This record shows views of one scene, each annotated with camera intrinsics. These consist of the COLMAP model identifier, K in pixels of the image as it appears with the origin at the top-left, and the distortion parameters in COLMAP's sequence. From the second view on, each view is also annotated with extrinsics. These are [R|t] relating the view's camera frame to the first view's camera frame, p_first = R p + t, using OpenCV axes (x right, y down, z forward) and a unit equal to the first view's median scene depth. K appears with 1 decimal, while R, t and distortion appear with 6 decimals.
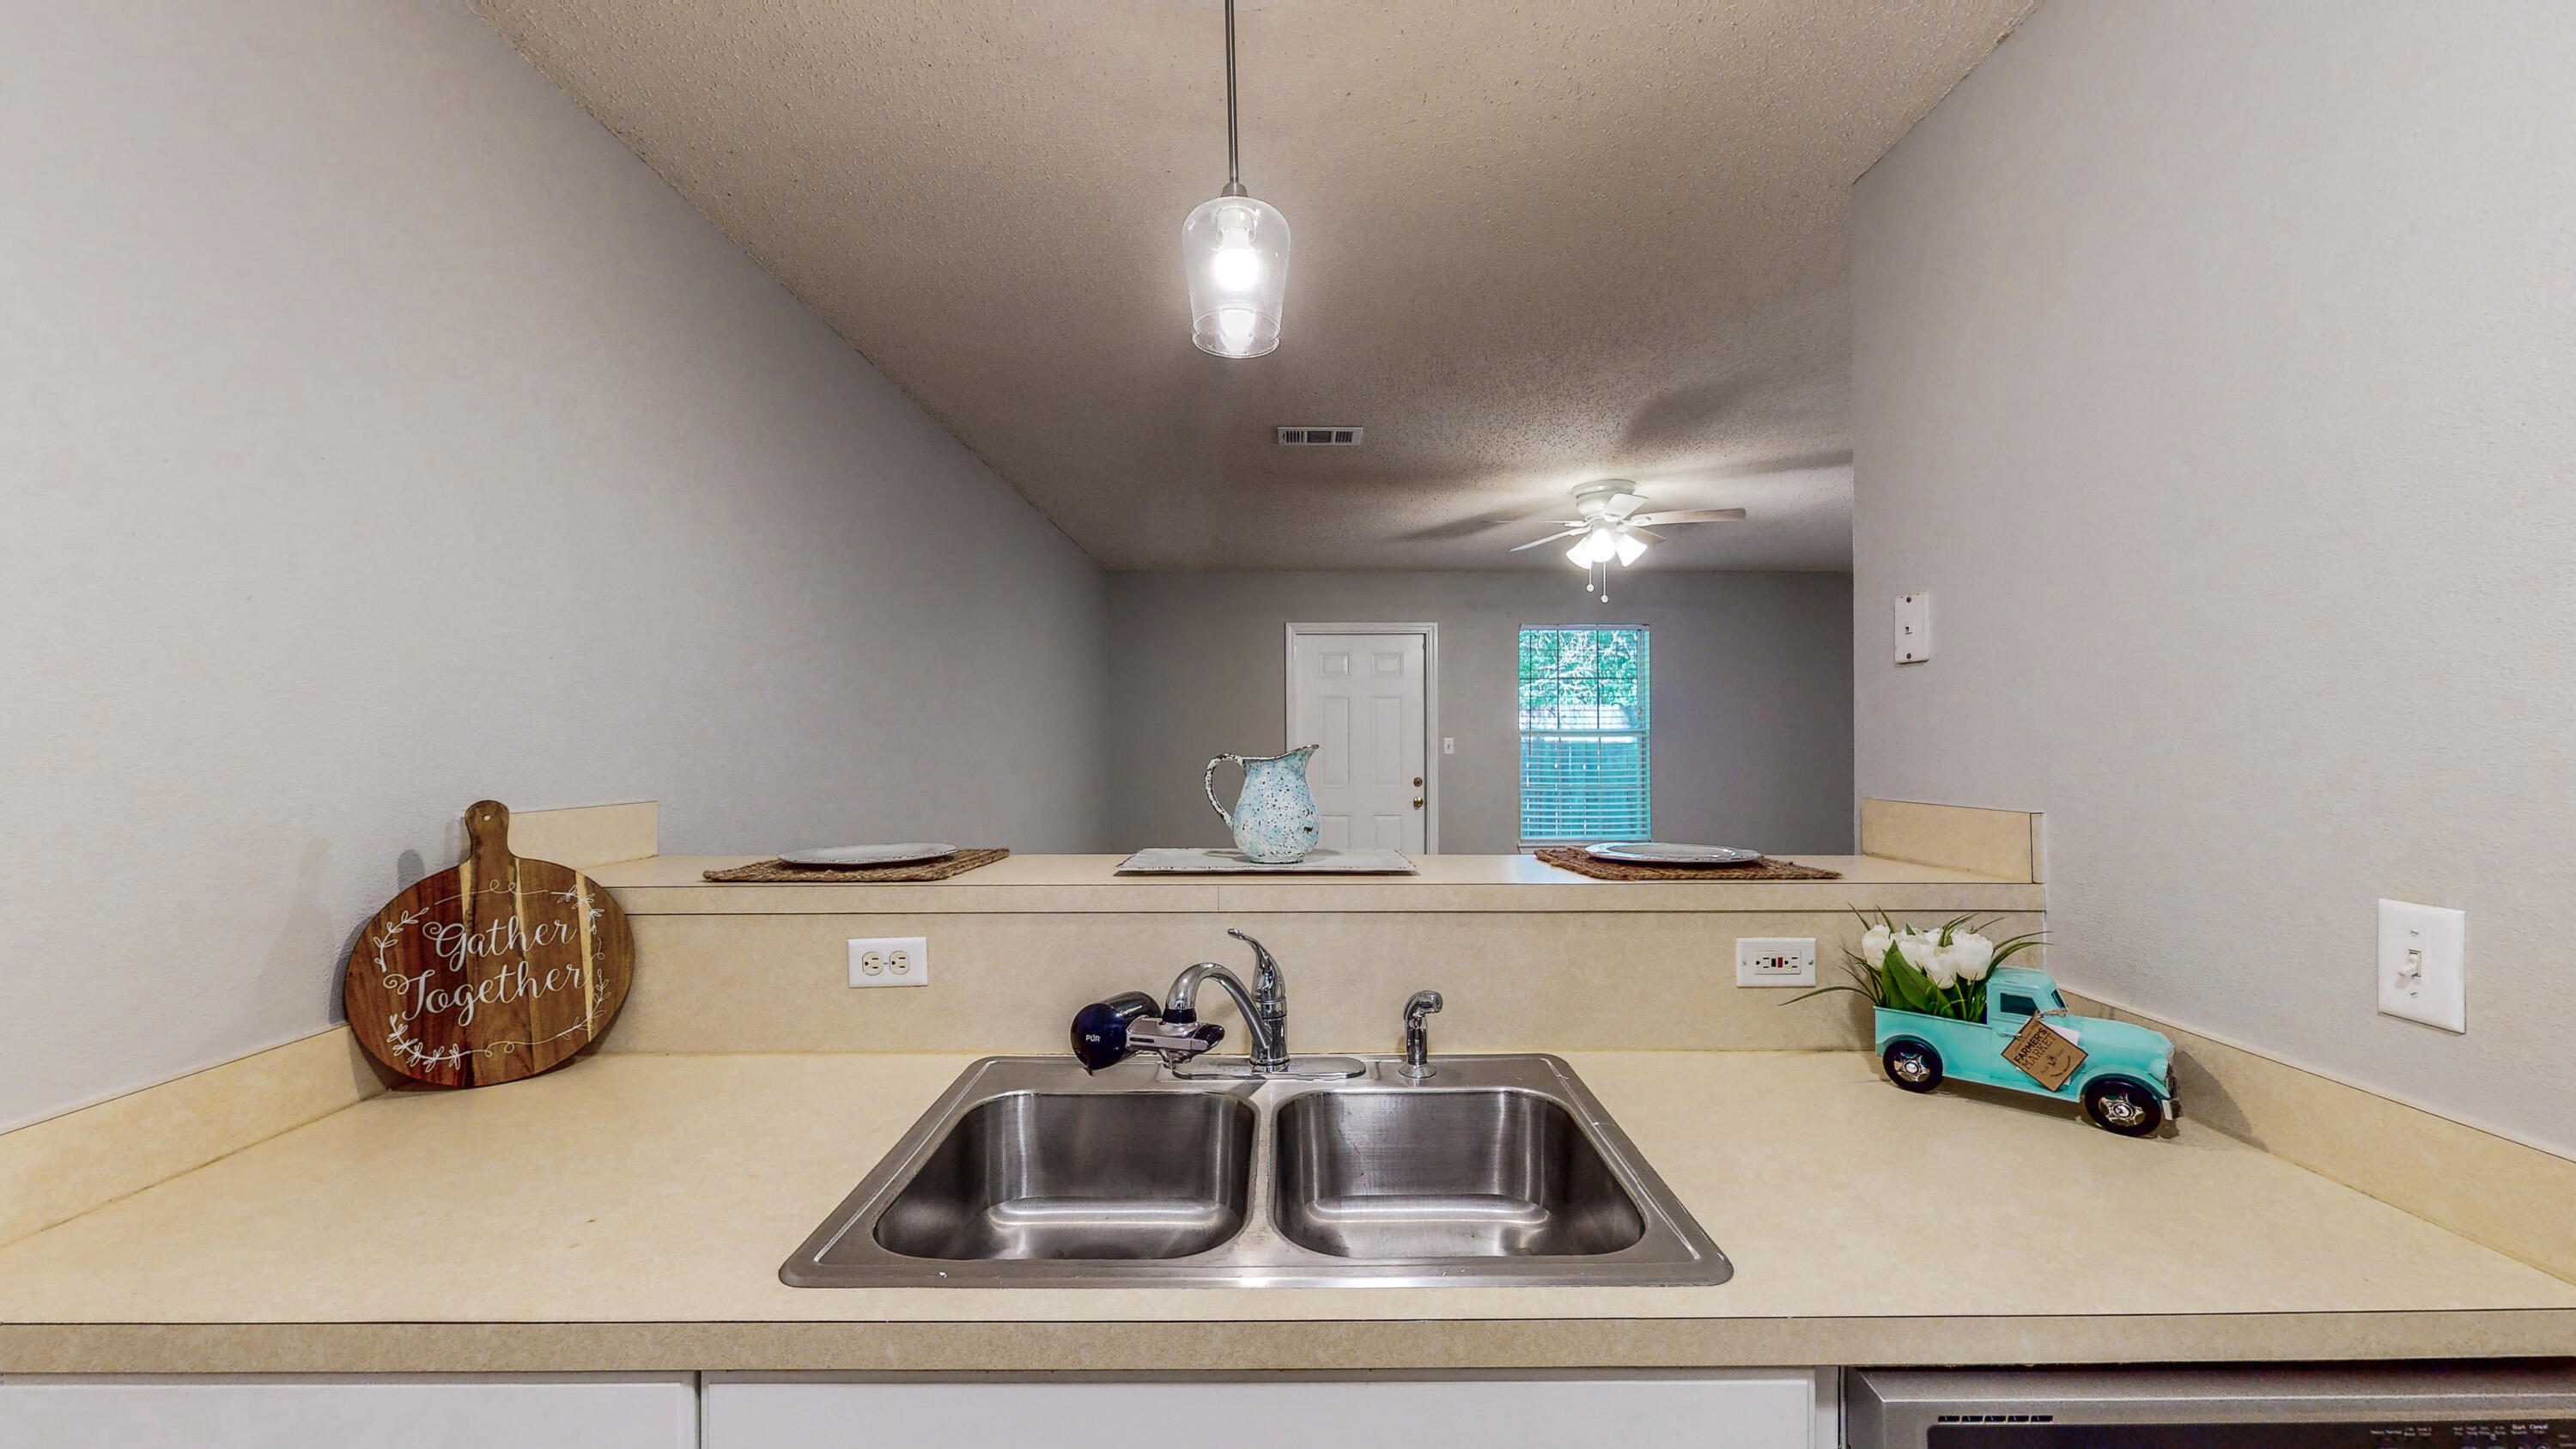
lens RADIAL K [[947.2, 0, 1288.8], [0, 947.2, 730.5], [0, 0, 1]] dist [0.001545, -0.000428]
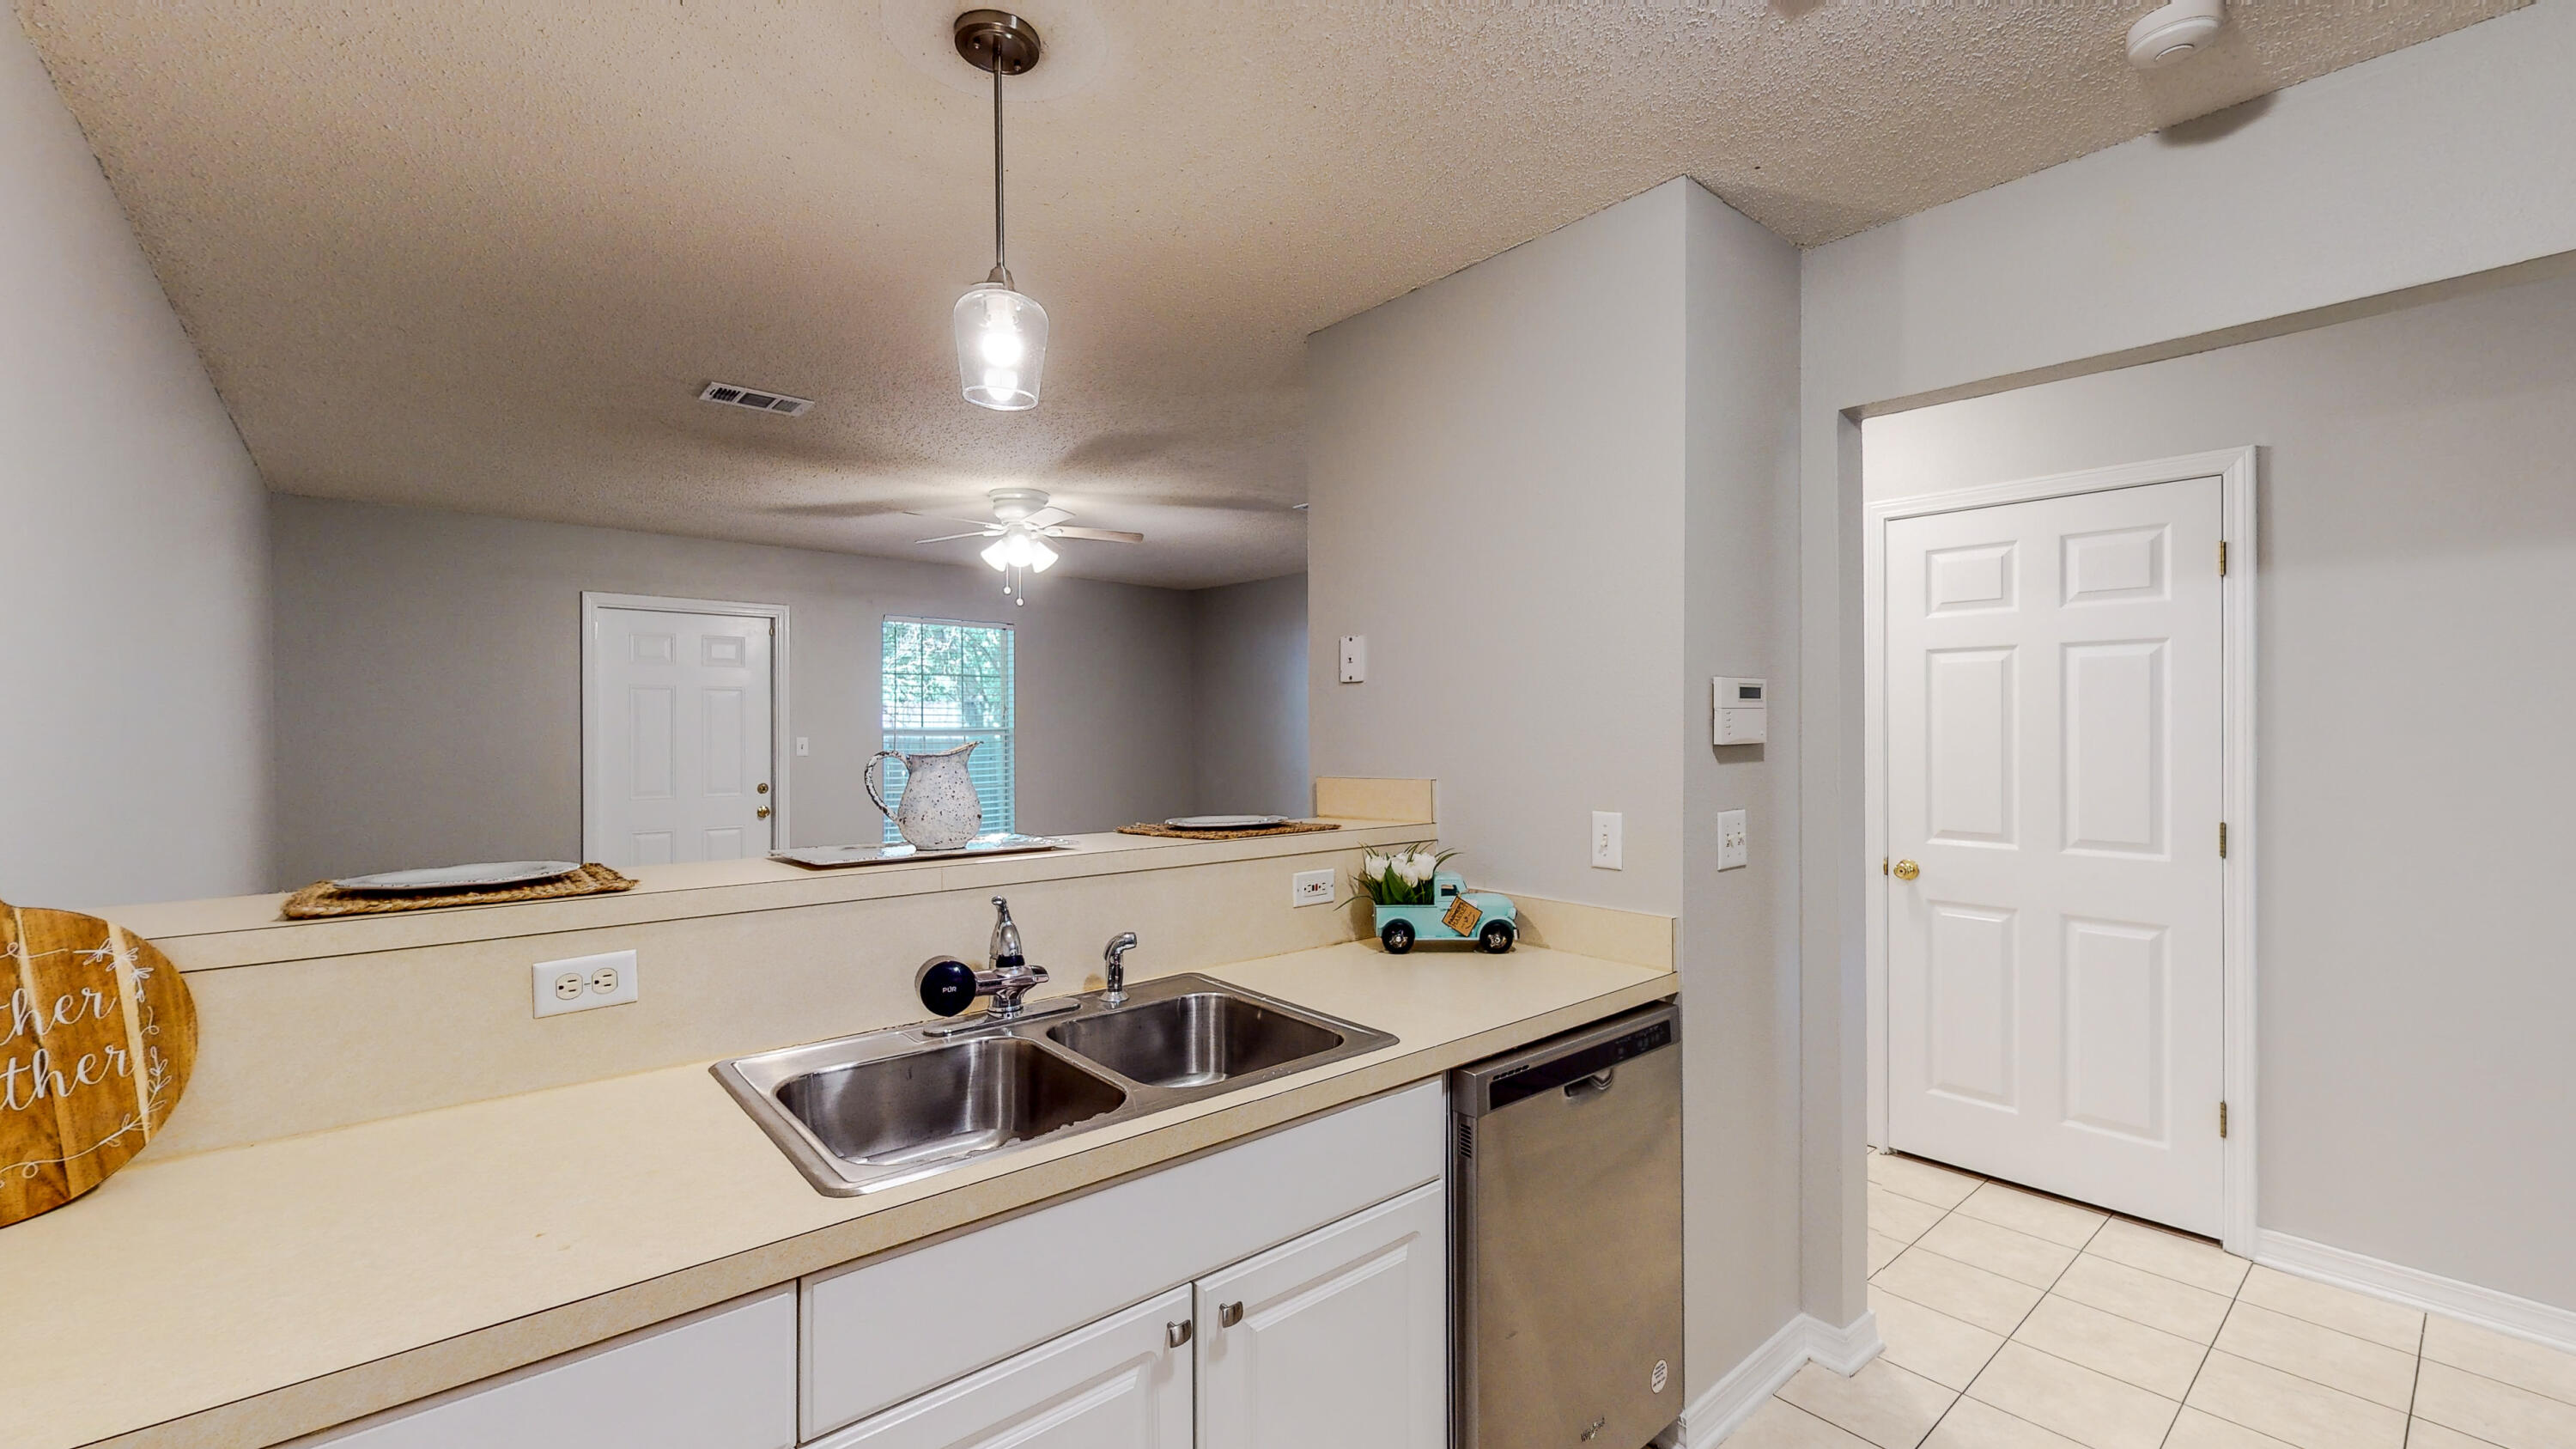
lens RADIAL K [[1054.6, 0, 1292.5], [0, 1054.6, 723.0], [0, 0, 1]] dist [-0.002165, 0.001319]
pose [[0.760746, 0.003493, 0.649040, -0.596690], [-0.000159, 0.999986, -0.005196, -0.000849], [-0.649050, 0.003850, 0.760736, -0.226540]]
